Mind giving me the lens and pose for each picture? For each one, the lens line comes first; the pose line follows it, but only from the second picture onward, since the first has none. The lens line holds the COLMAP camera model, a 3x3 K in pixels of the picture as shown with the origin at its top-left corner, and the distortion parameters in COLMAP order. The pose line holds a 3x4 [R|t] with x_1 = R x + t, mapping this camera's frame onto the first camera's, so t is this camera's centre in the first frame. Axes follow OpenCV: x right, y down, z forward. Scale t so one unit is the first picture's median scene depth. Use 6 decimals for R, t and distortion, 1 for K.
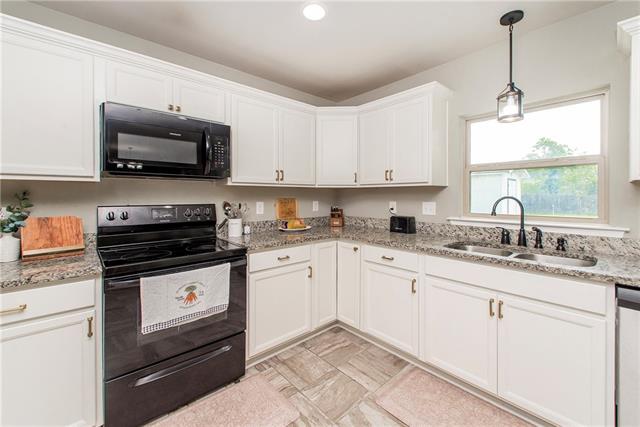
lens RADIAL K [[263.7, 0, 326.4], [0, 263.7, 199.5], [0, 0, 1]] dist [0.003902, -0.003818]
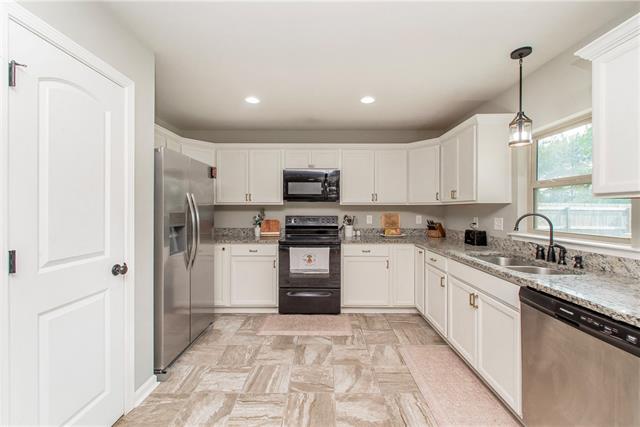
lens RADIAL K [[263.7, 0, 320.0], [0, 263.7, 211.5], [0, 0, 1]] dist [0.003902, -0.003818]
pose [[0.729862, 0.006264, -0.683565, 0.782142], [-0.011056, 0.999935, -0.002642, -0.007683], [0.683505, 0.009486, 0.729885, -0.370846]]
